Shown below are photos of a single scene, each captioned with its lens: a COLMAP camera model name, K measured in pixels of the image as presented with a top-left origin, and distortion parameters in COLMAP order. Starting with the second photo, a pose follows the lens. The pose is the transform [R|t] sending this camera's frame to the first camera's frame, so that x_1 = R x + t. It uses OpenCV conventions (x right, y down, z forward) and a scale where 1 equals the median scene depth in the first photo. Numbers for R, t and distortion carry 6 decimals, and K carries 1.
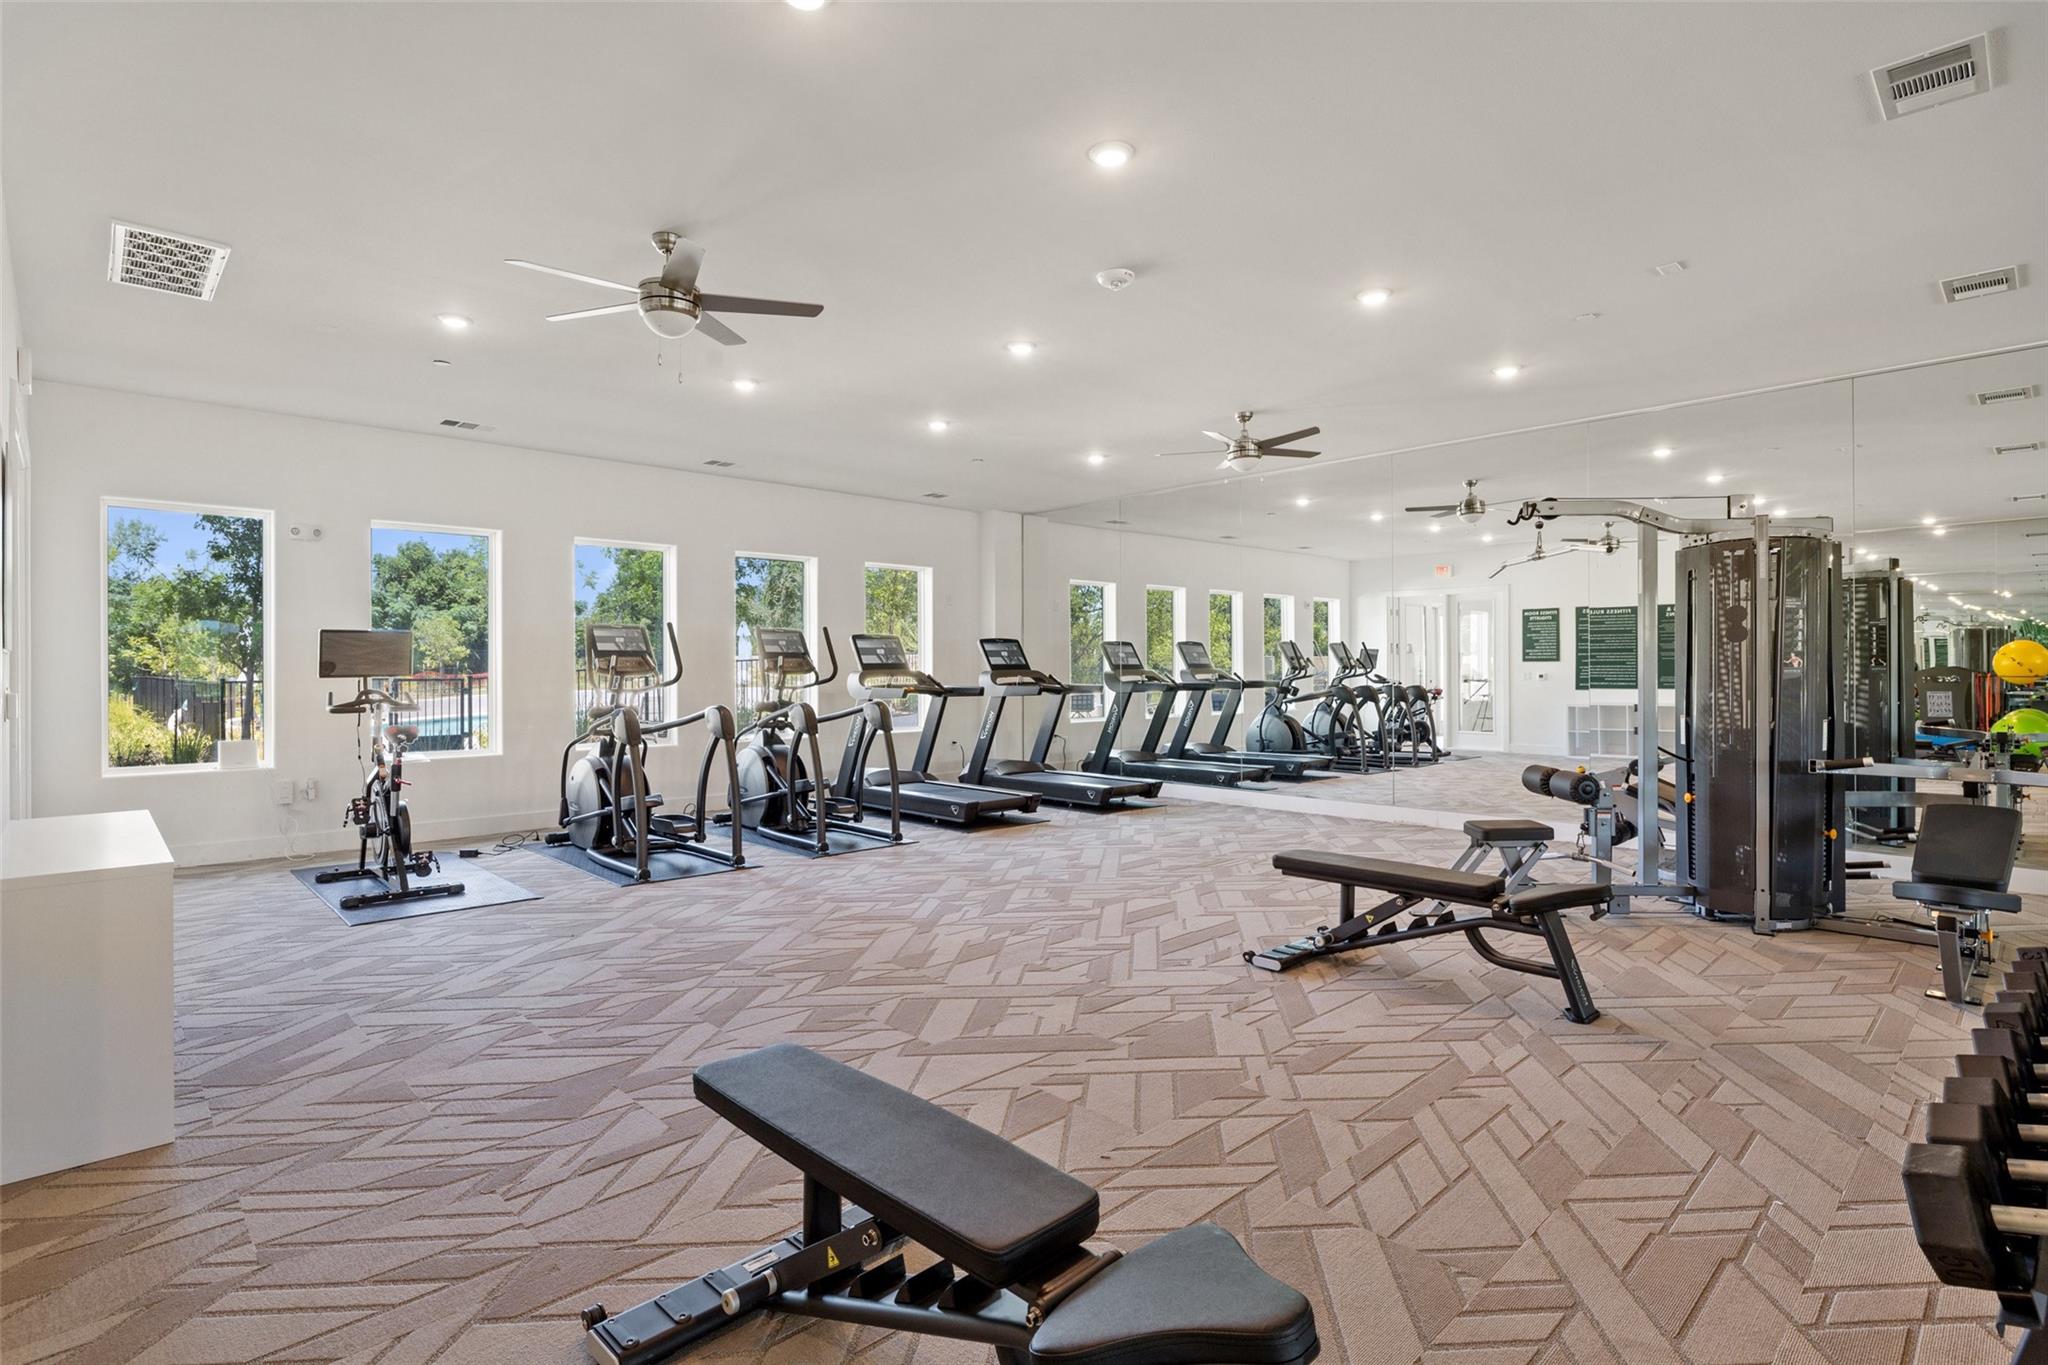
lens RADIAL K [[990.9, 0, 1024.0], [0, 990.9, 682.5], [0, 0, 1]] dist [0.028928, 0.000242]
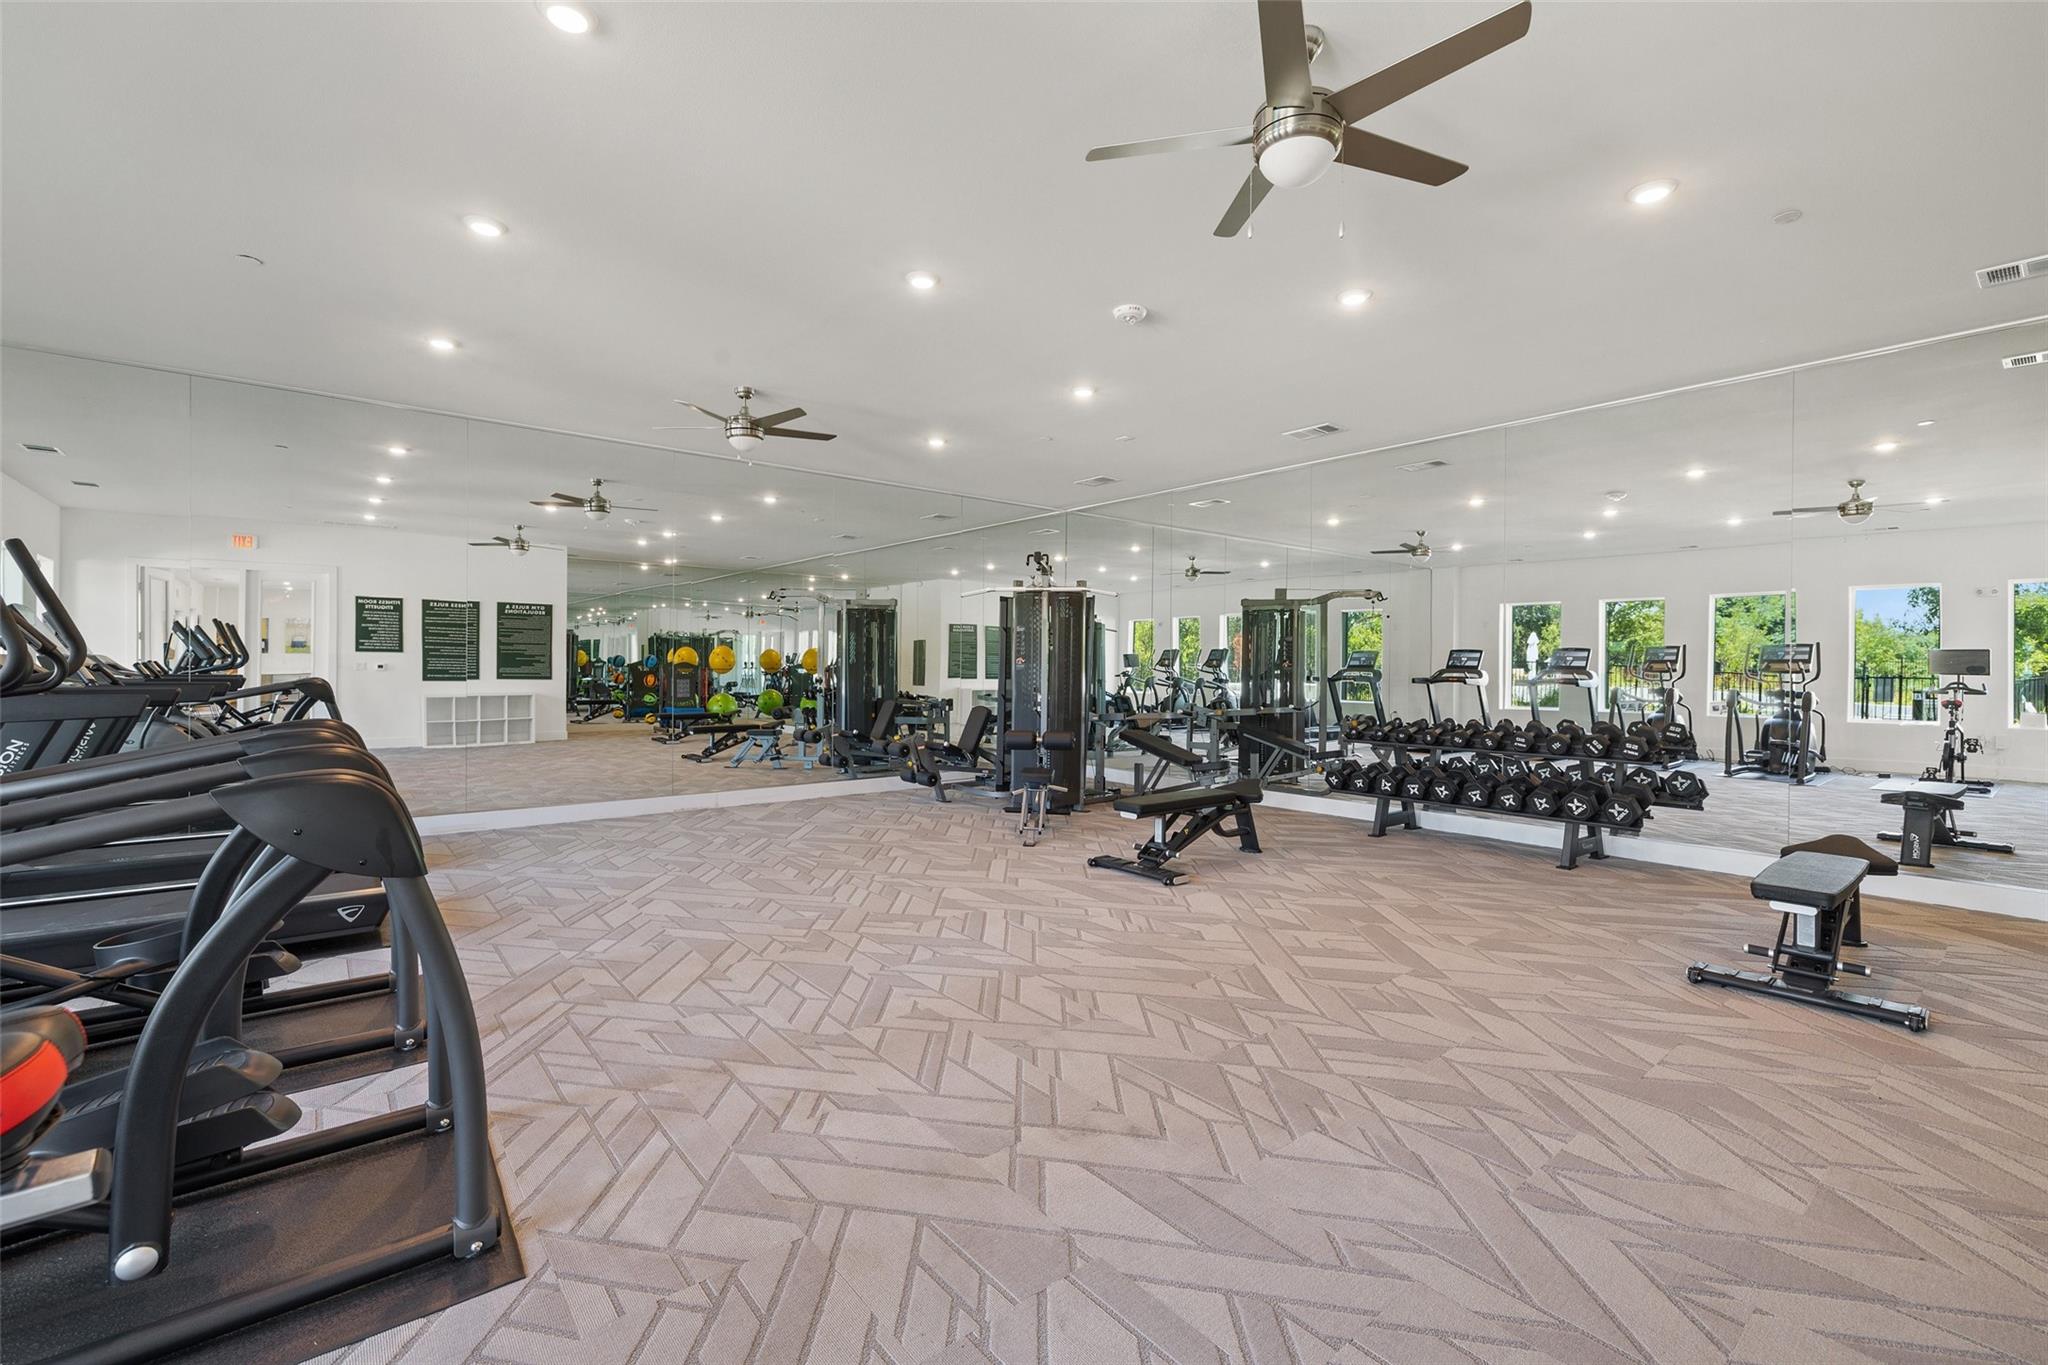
lens RADIAL K [[863.7, 0, 1024.0], [0, 863.7, 682.5], [0, 0, 1]] dist [0.002686, 0.000067]
pose [[0.071055, -0.007845, 0.997442, -0.577442], [-0.000908, 0.999968, 0.007929, 0.001772], [-0.997472, -0.001469, 0.071046, 0.684958]]
